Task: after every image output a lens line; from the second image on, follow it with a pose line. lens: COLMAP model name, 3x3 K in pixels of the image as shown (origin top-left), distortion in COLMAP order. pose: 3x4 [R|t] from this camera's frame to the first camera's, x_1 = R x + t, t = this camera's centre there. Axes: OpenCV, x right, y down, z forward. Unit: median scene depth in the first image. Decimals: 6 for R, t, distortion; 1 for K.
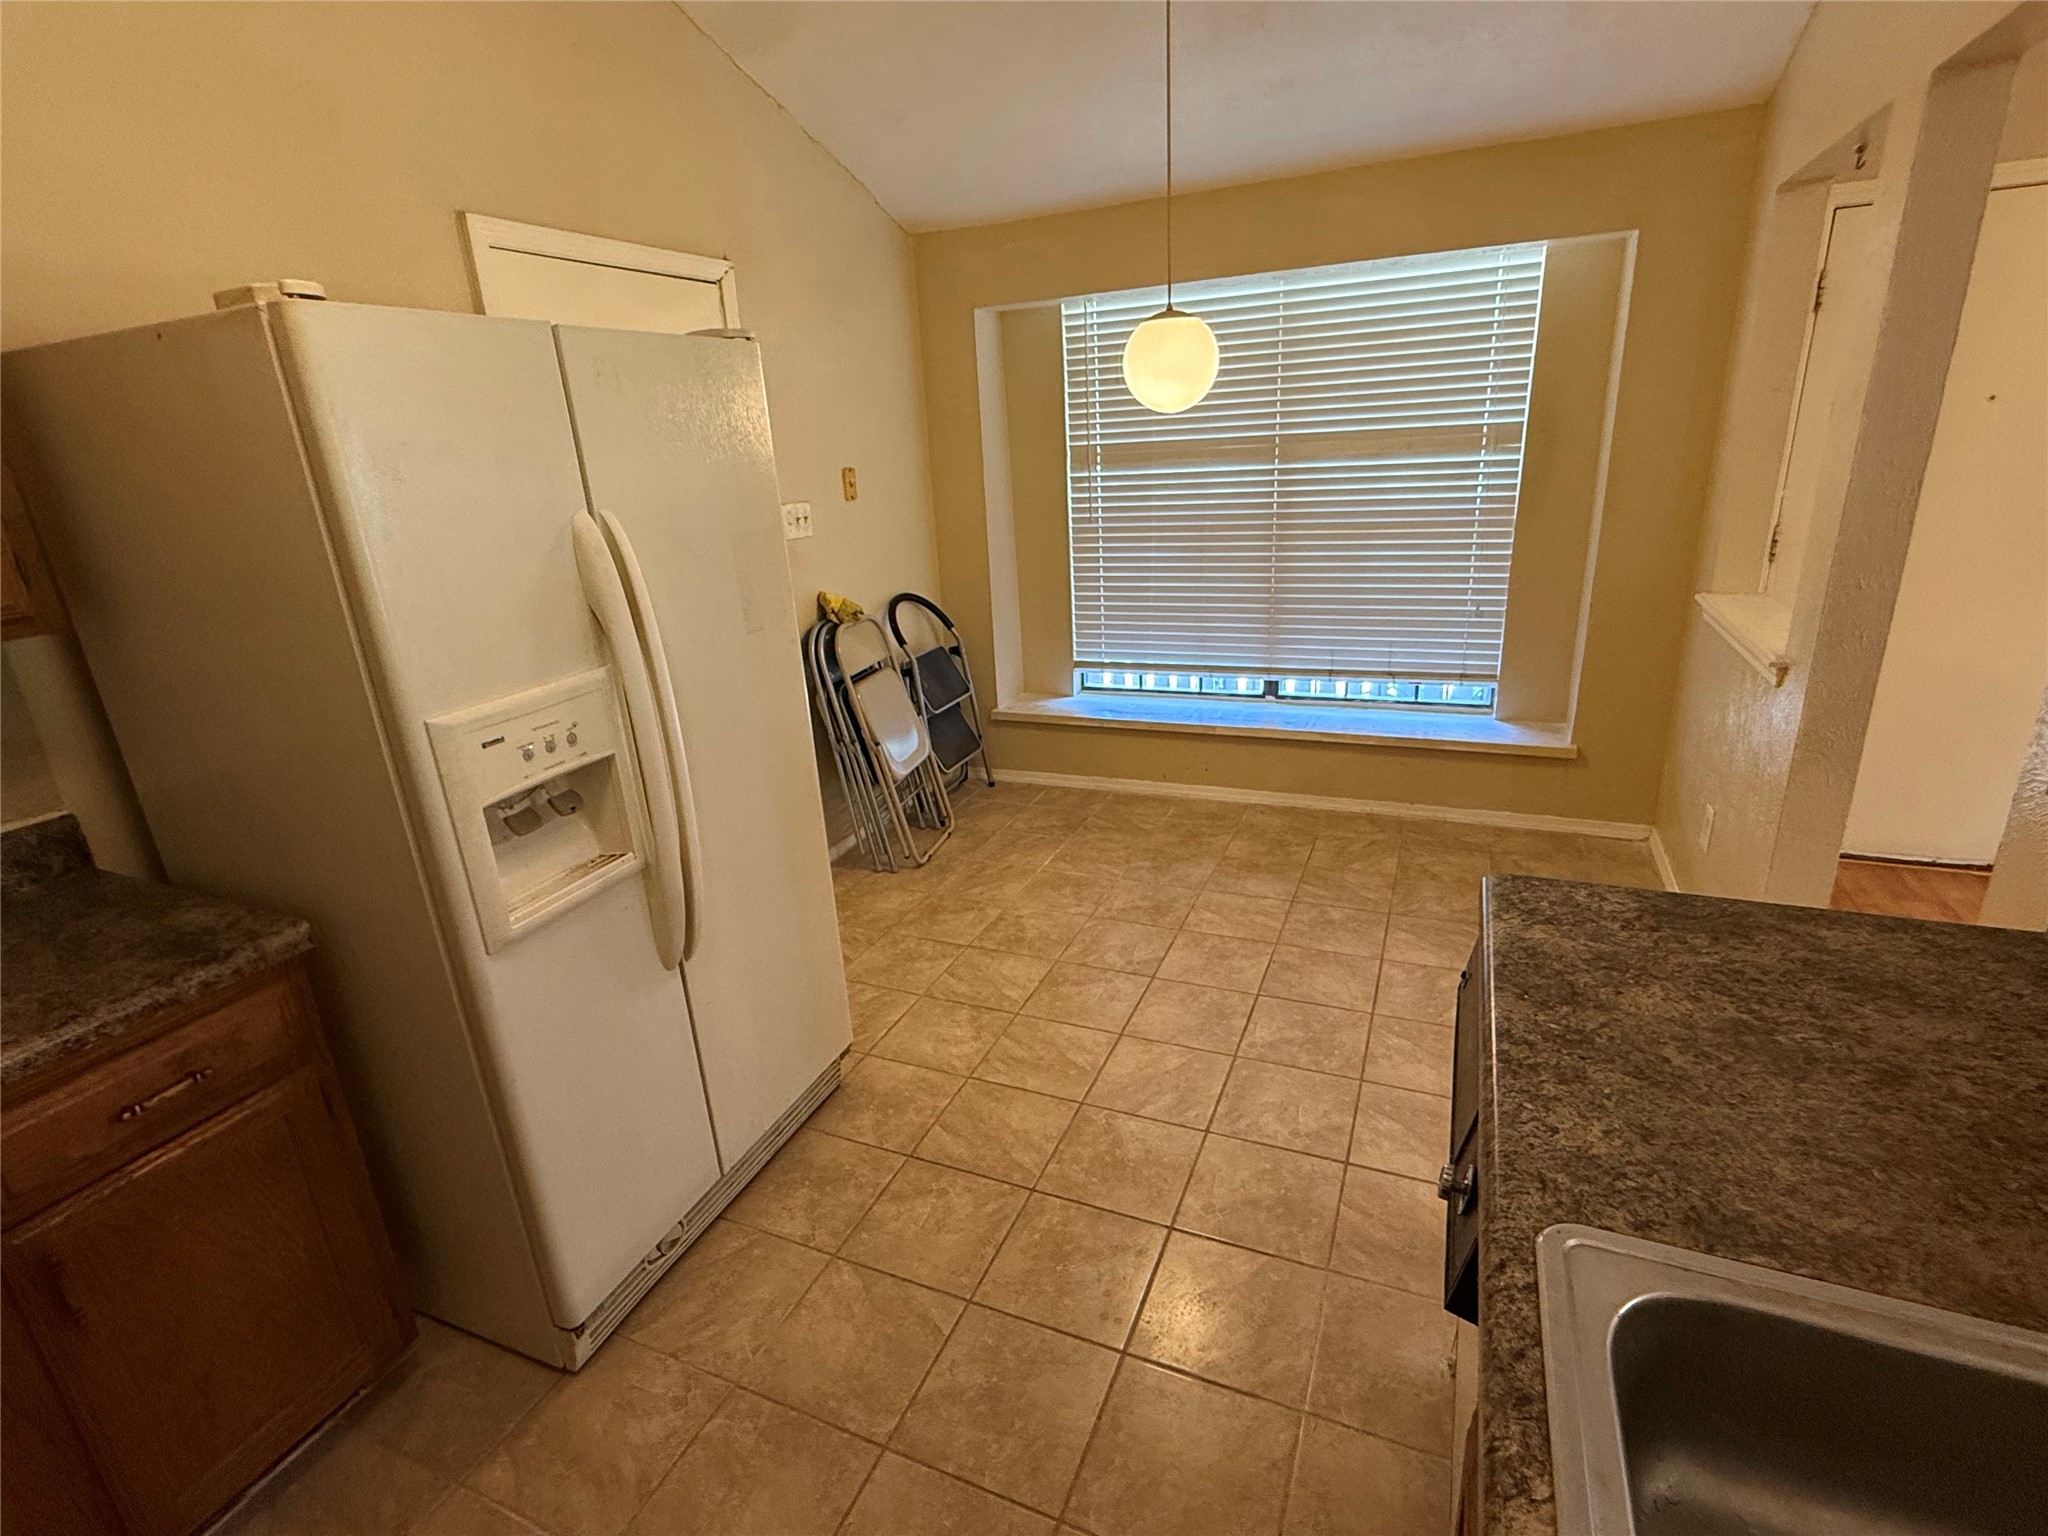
lens RADIAL K [[982.8, 0, 1016.9], [0, 982.8, 763.6], [0, 0, 1]] dist [0.004710, -0.002234]
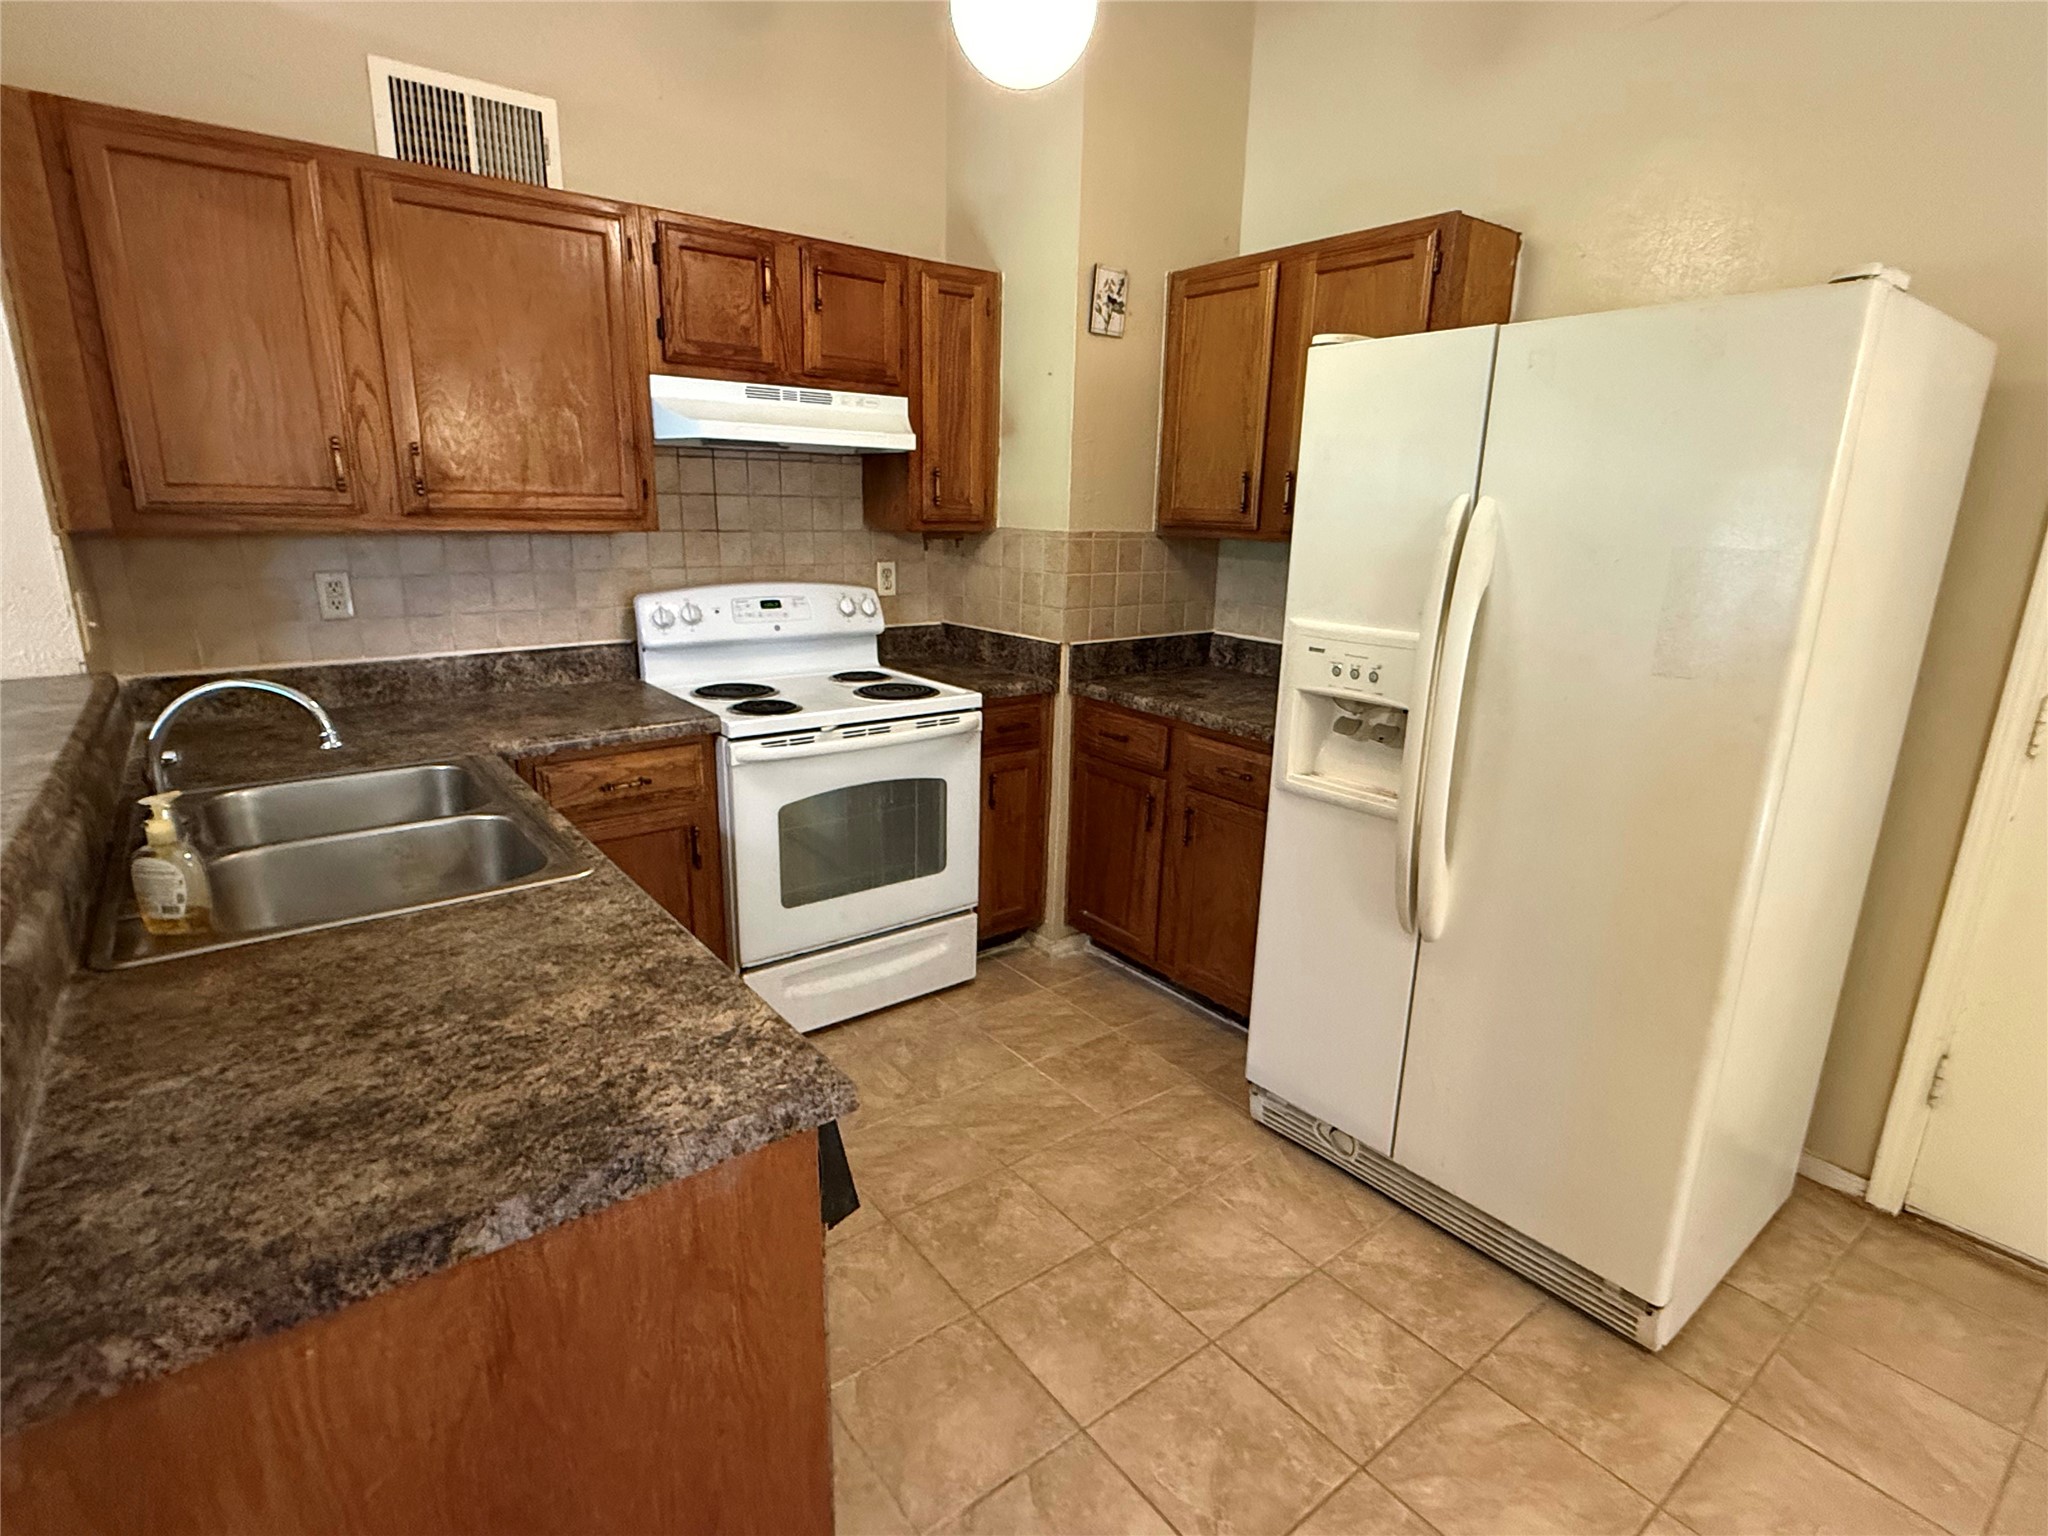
lens RADIAL K [[1019.0, 0, 1014.2], [0, 1019.0, 768.7], [0, 0, 1]] dist [0.000816, -0.000918]
pose [[-0.479384, 0.266673, -0.836108, 1.092032], [-0.271753, 0.860783, 0.430352, -0.451088], [0.834471, 0.433519, -0.340177, 1.431589]]
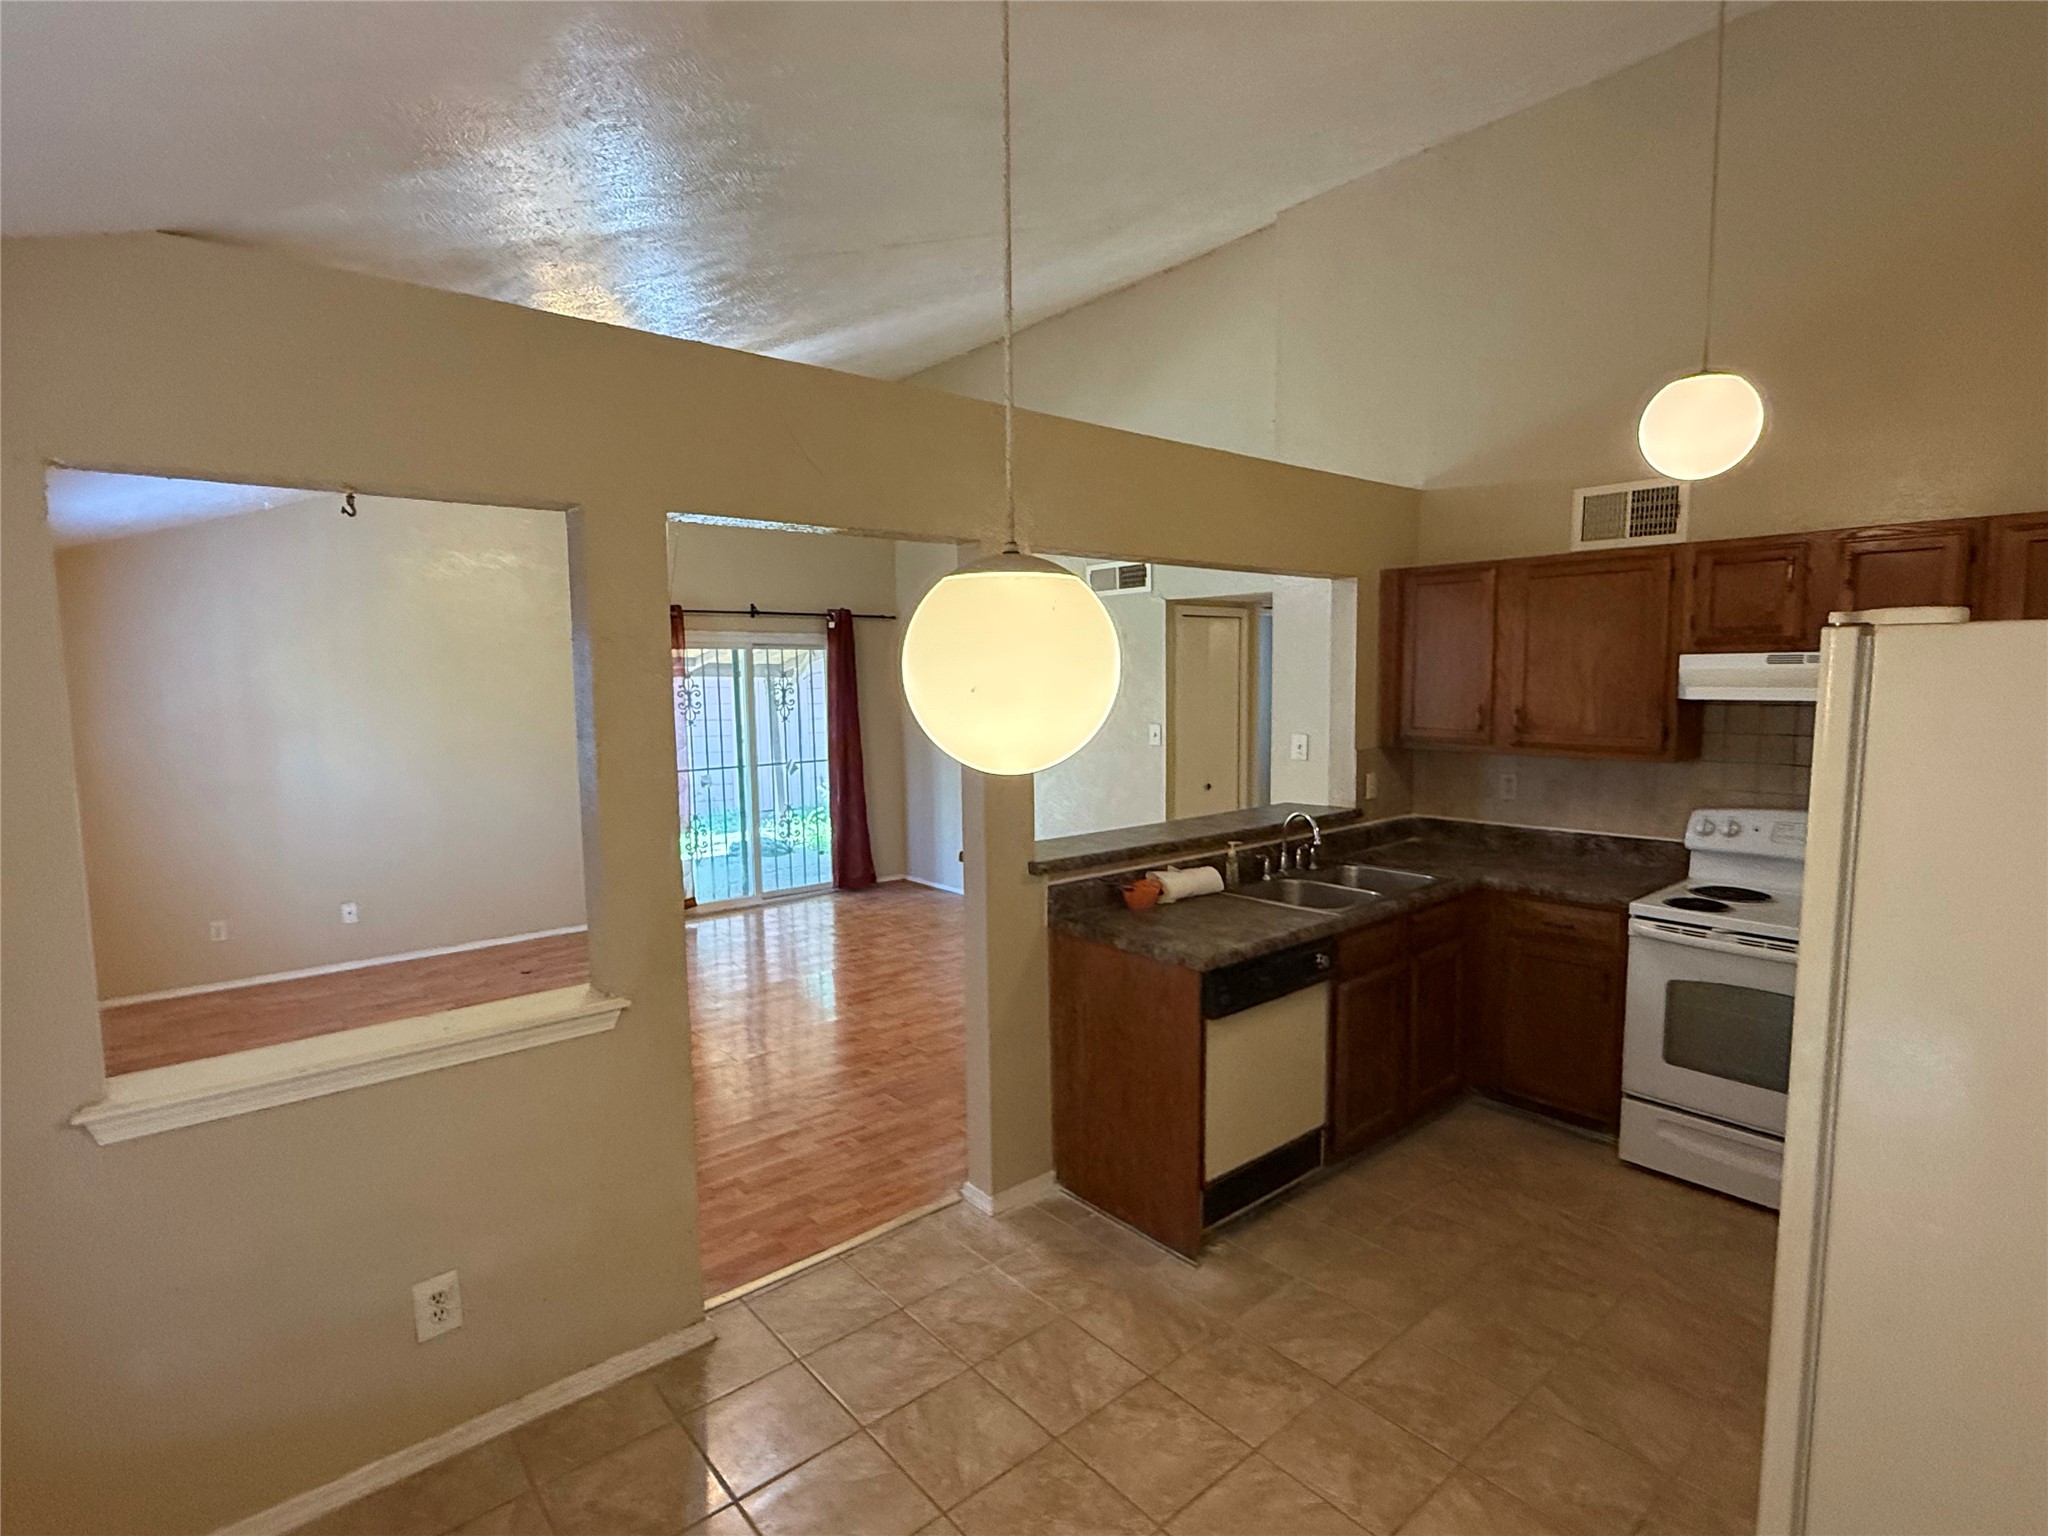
lens RADIAL K [[1019.0, 0, 1017.1], [0, 1019.0, 773.8], [0, 0, 1]] dist [0.000816, -0.000918]
pose [[-0.896276, 0.021623, 0.442970, -0.091454], [0.197404, 0.913863, 0.354804, -1.141548], [-0.397142, 0.405447, -0.823342, 3.039609]]
